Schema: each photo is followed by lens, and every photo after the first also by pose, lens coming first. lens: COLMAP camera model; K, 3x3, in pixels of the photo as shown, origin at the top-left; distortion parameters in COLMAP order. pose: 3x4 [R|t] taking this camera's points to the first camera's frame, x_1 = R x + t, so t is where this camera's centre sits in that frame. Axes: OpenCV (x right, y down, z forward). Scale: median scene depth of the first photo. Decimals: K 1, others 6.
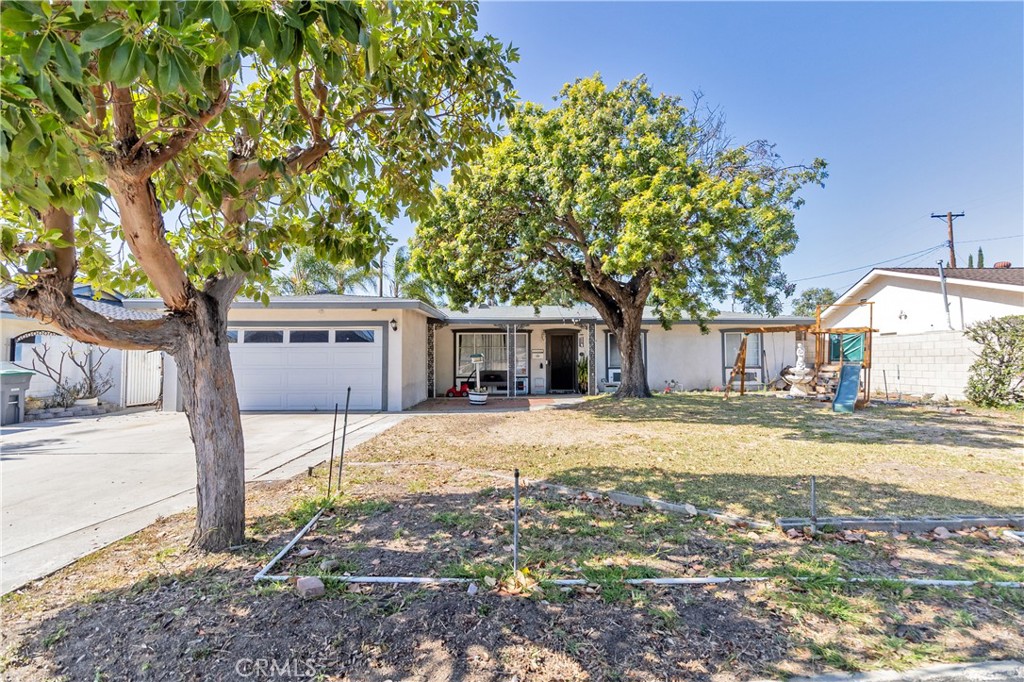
lens RADIAL K [[477.7, 0, 515.2], [0, 477.7, 348.0], [0, 0, 1]] dist [-0.000212, 0.000234]
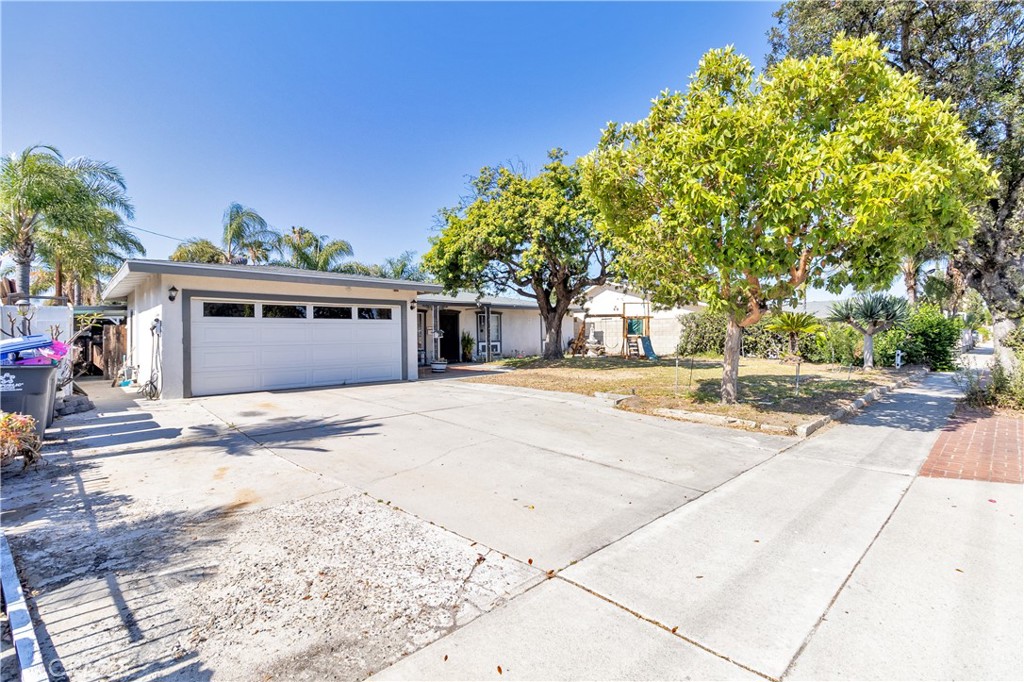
lens RADIAL K [[477.7, 0, 515.2], [0, 477.7, 348.0], [0, 0, 1]] dist [-0.000212, 0.000234]
pose [[0.727968, -0.022505, 0.685241, -0.845633], [-0.010331, 0.998988, 0.043784, 0.002661], [-0.685533, -0.038952, 0.726999, -0.005005]]
